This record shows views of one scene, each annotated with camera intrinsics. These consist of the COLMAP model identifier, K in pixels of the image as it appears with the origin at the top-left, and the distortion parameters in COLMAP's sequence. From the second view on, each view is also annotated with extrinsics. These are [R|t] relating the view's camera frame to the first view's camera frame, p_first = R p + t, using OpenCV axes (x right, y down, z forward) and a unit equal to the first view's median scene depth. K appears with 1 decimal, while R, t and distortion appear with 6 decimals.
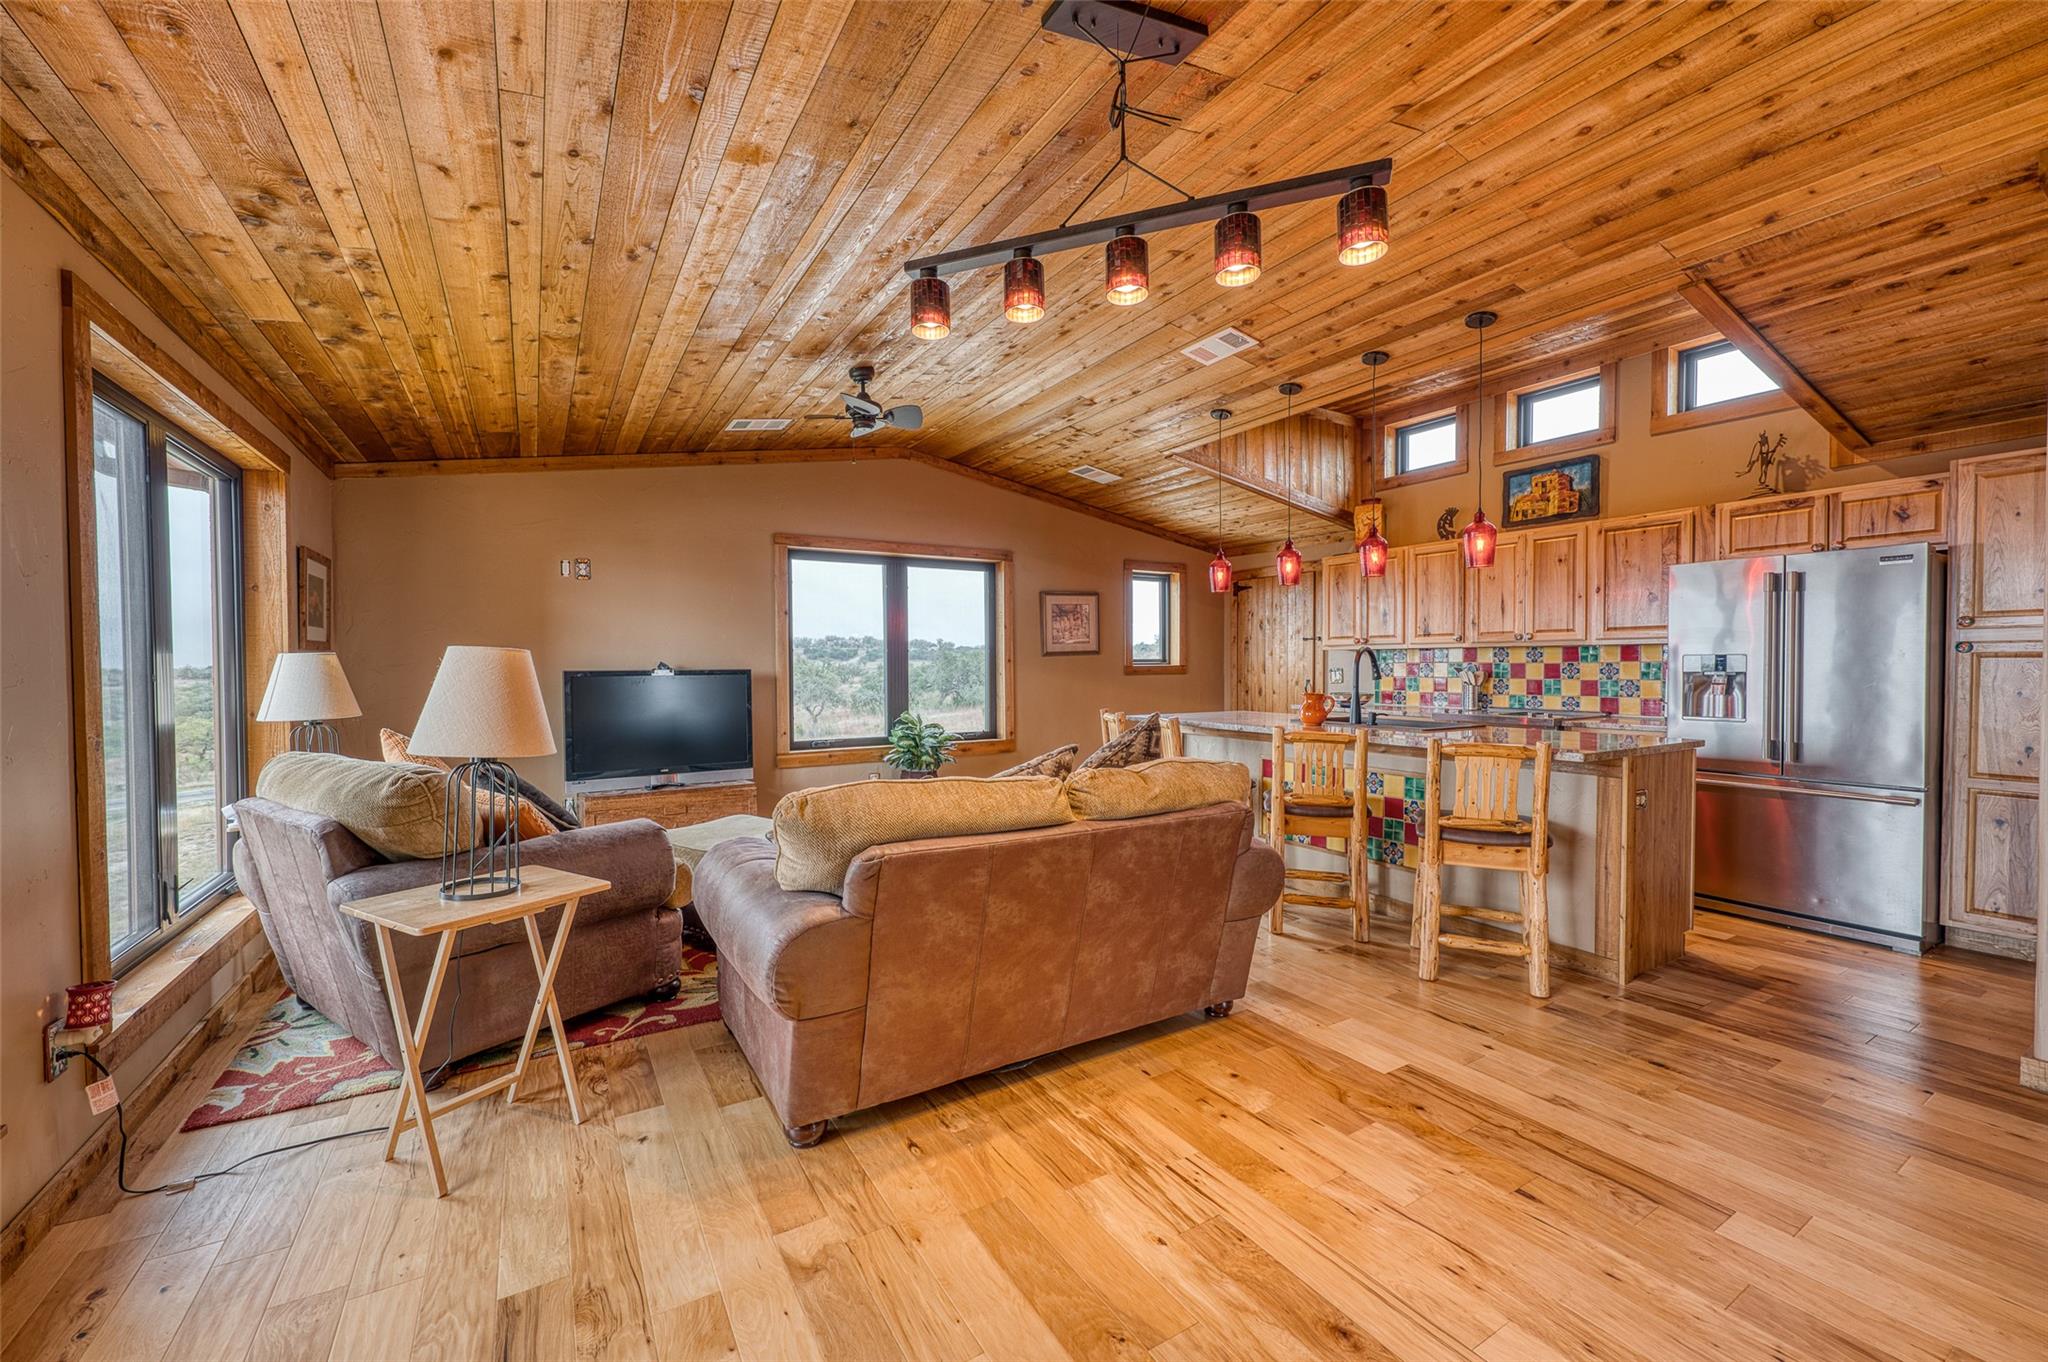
lens RADIAL K [[804.6, 0, 1027.5], [0, 804.6, 681.8], [0, 0, 1]] dist [0.009714, -0.001349]
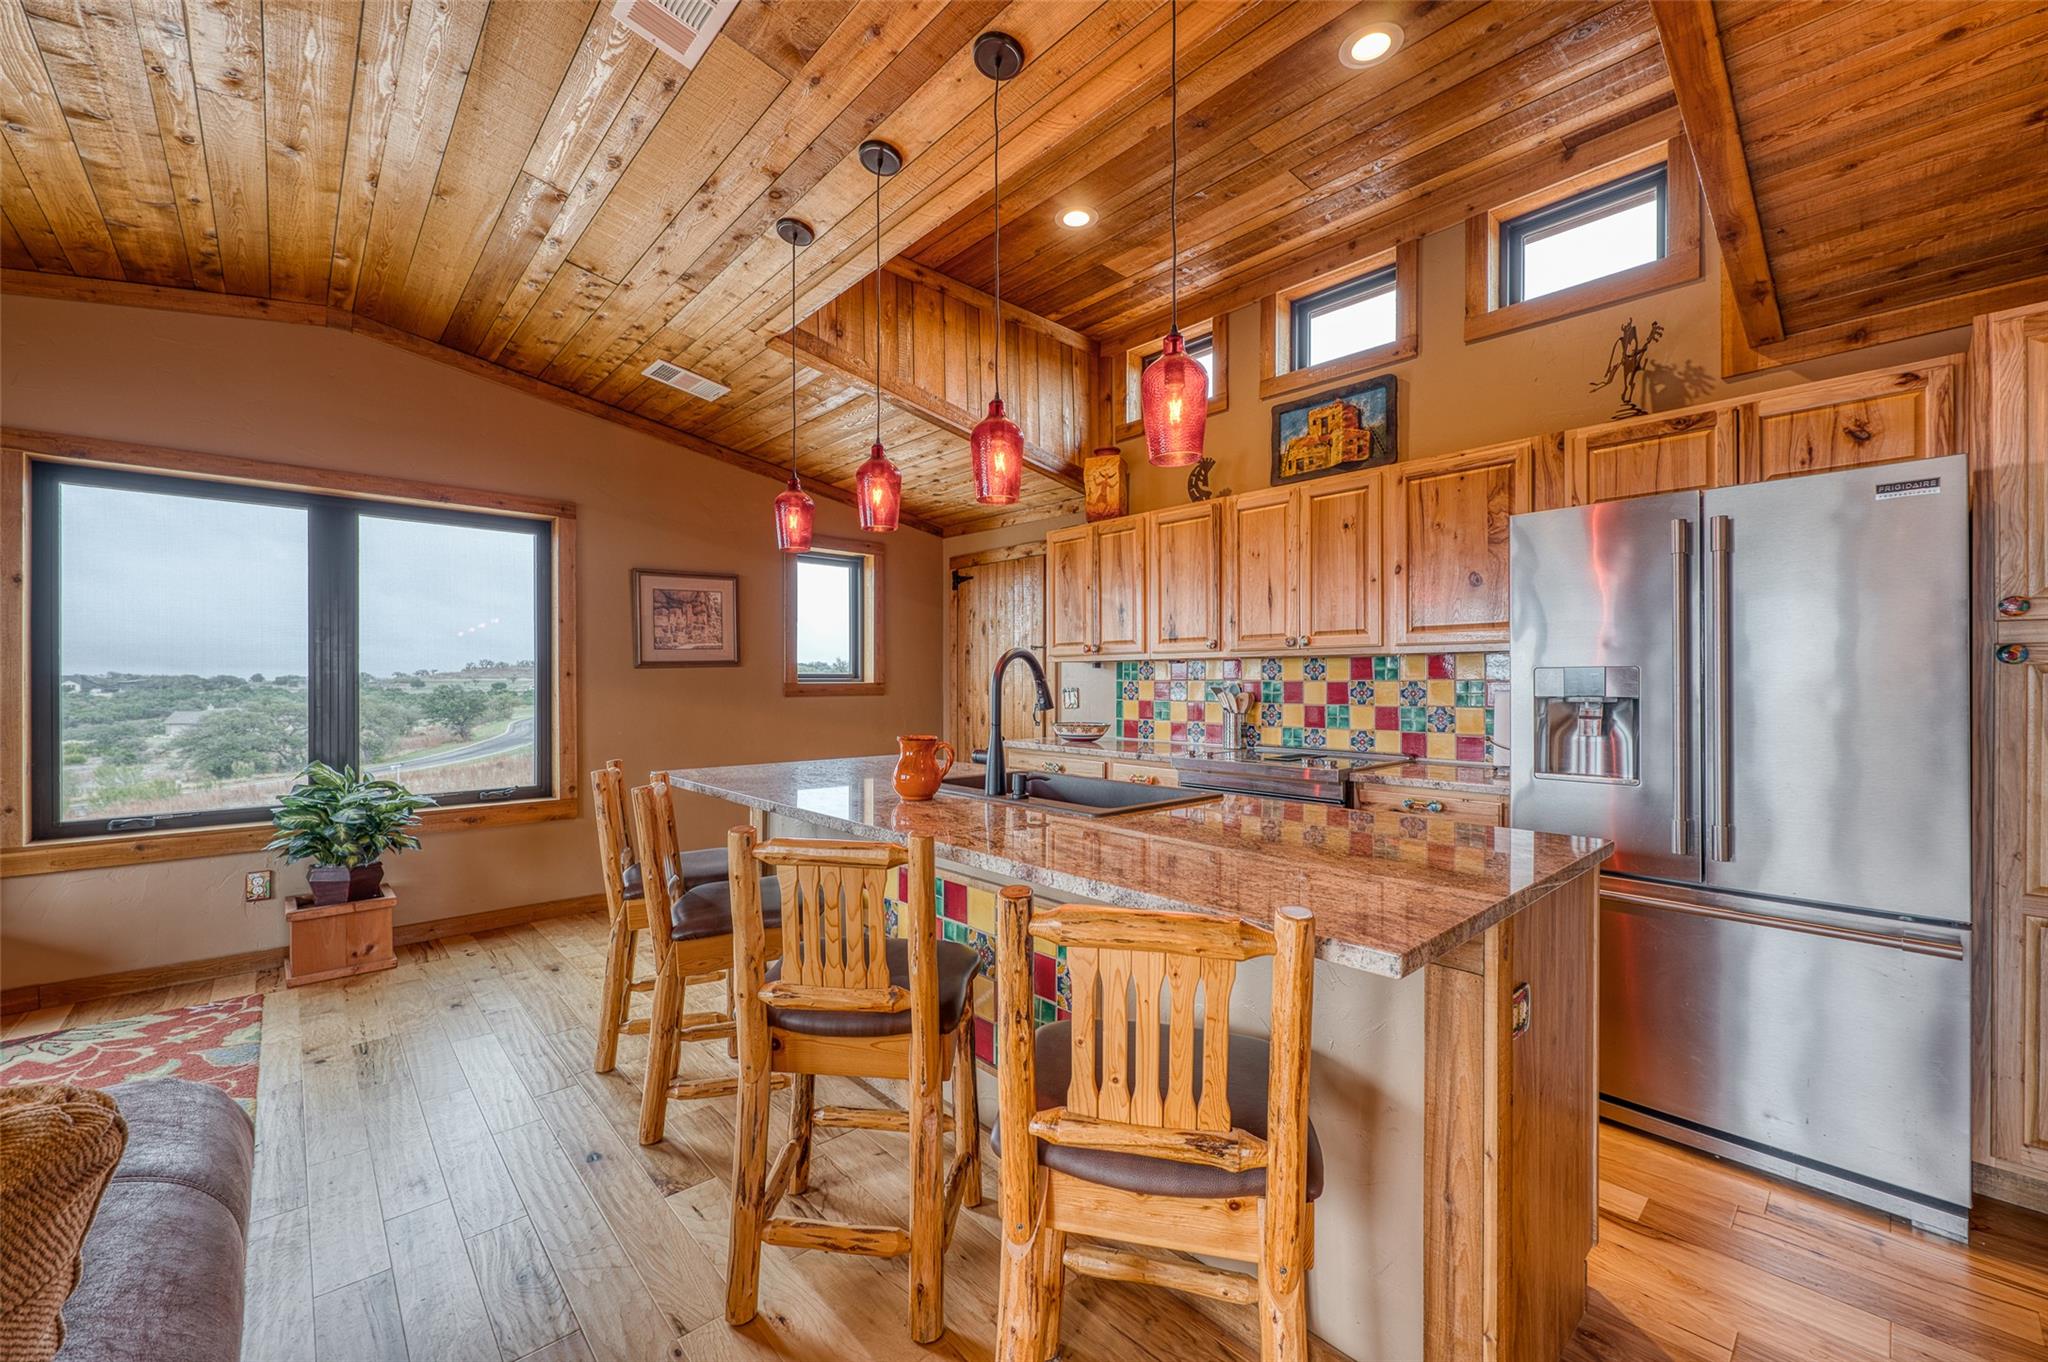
lens RADIAL K [[804.6, 0, 1022.6], [0, 804.6, 683.8], [0, 0, 1]] dist [0.009714, -0.001349]
pose [[0.981238, 0.003627, 0.192769, 0.258380], [0.000273, 0.999796, -0.020204, -0.007431], [-0.192802, 0.019878, 0.981036, 0.384638]]
